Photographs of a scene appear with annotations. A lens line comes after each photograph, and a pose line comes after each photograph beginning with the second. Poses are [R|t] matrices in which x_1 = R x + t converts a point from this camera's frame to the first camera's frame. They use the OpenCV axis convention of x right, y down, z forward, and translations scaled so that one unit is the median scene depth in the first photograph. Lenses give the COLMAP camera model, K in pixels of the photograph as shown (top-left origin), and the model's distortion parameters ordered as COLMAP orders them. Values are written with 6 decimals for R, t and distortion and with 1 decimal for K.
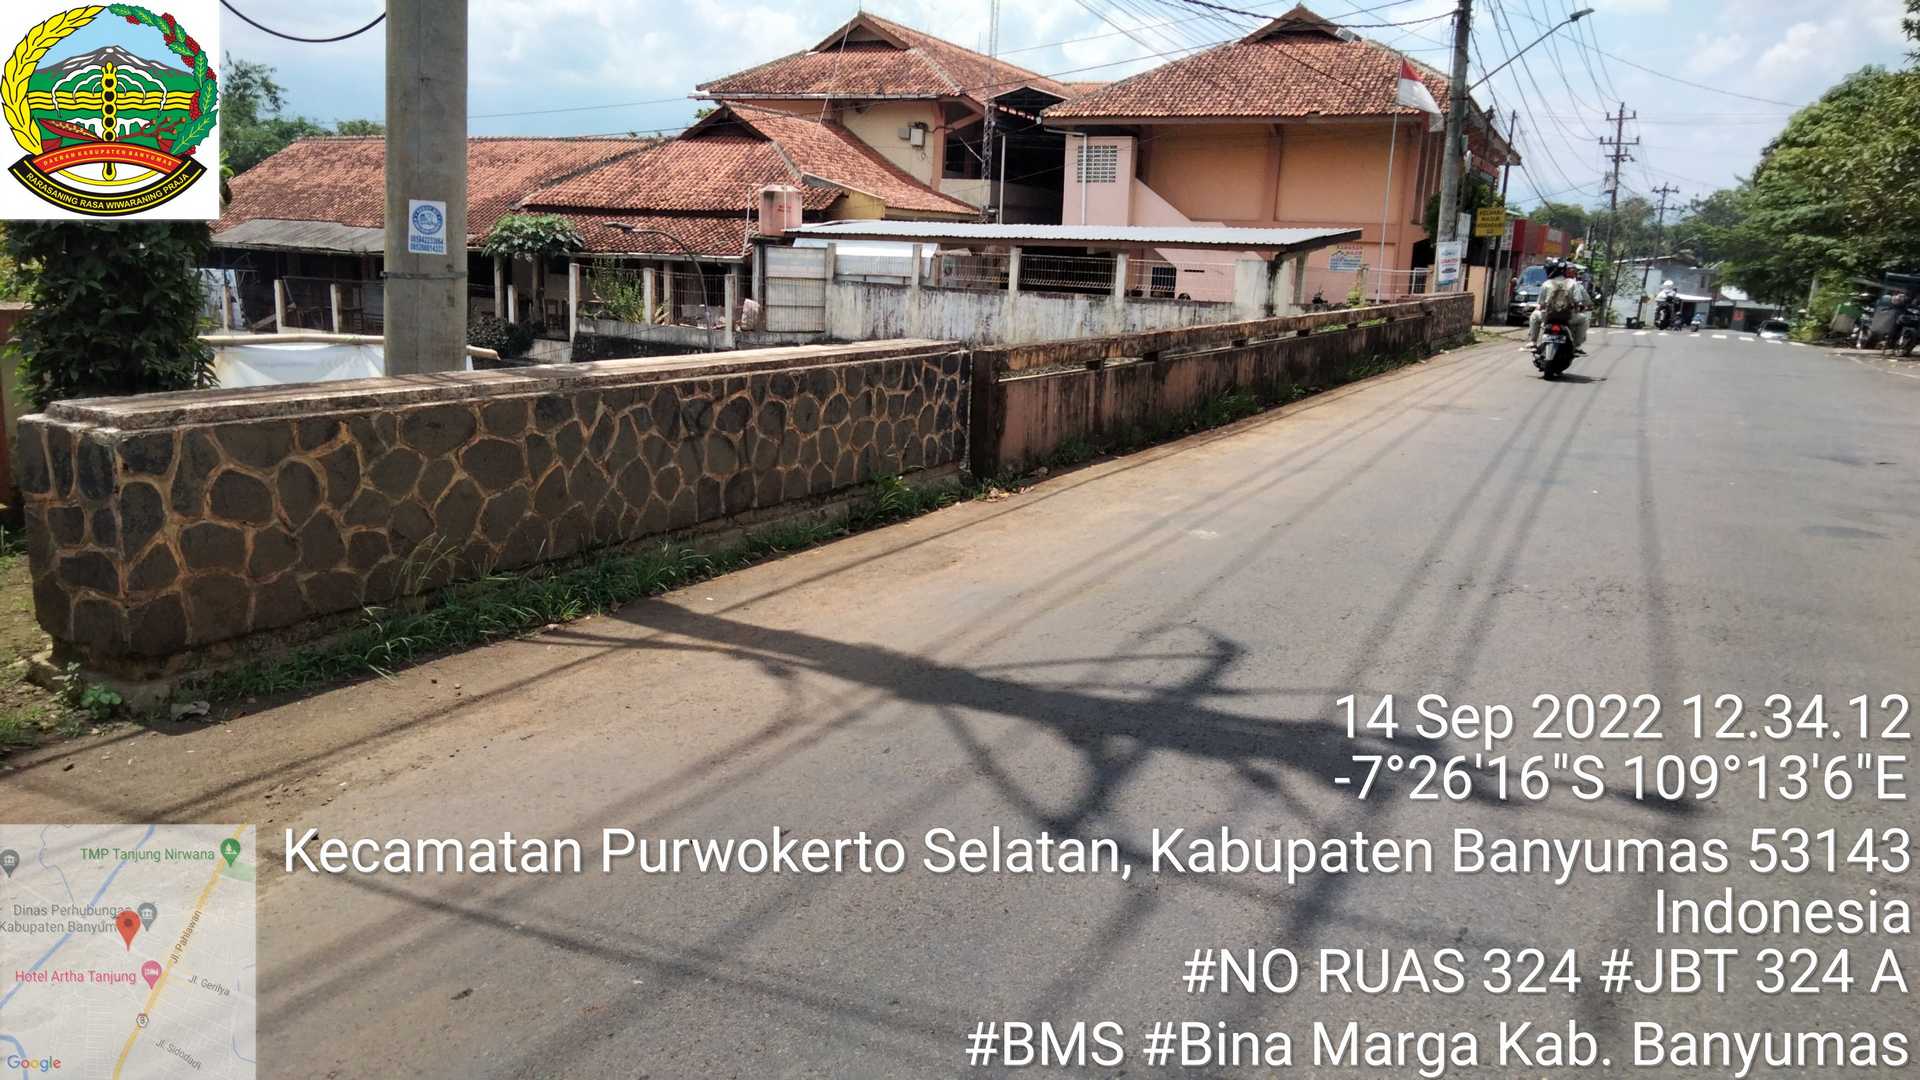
lens RADIAL K [[1444.4, 0, 928.6], [0, 1444.4, 555.1], [0, 0, 1]] dist [0.034797, -0.016575]
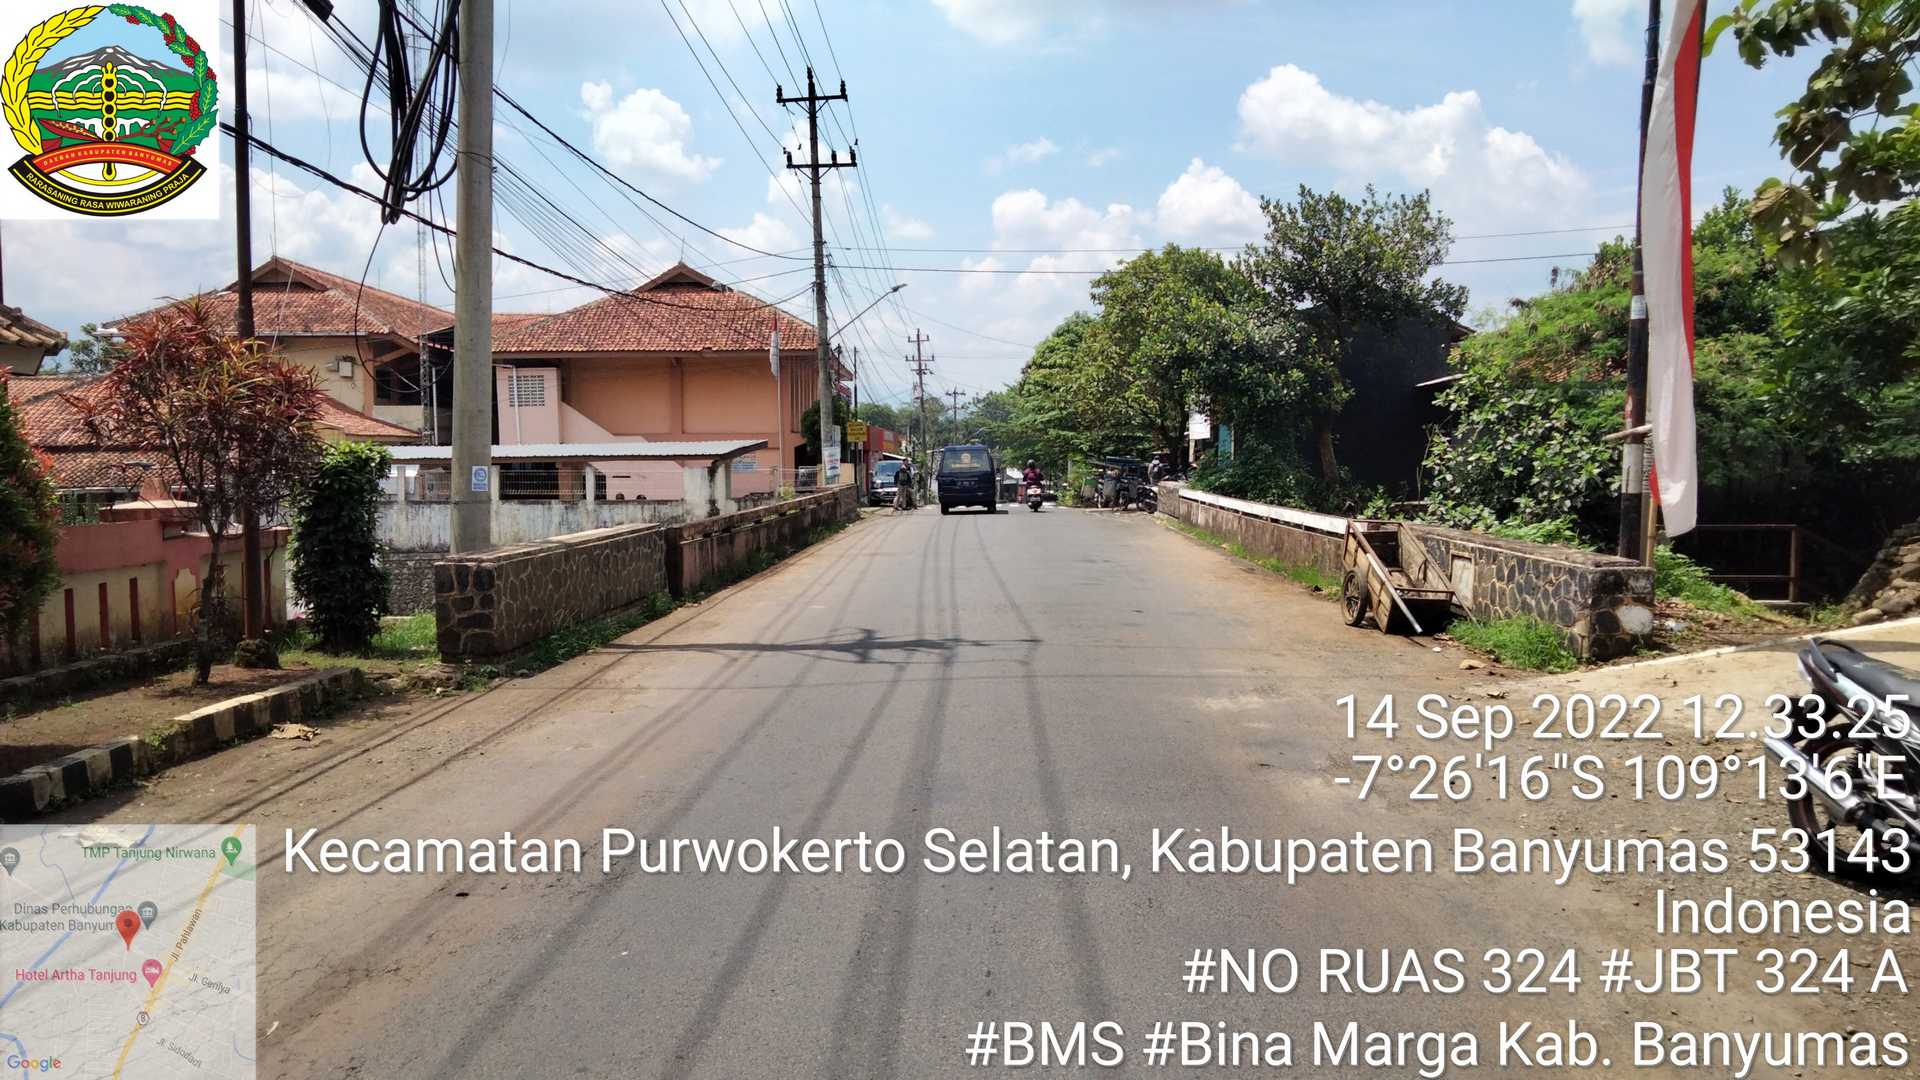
lens RADIAL K [[1444.4, 0, 928.6], [0, 1444.4, 555.1], [0, 0, 1]] dist [0.034797, -0.016575]
pose [[0.903845, -0.074244, 0.421370, -0.094077], [0.130952, 0.985571, -0.107240, 0.027619], [-0.407328, 0.152108, 0.900526, -0.162612]]
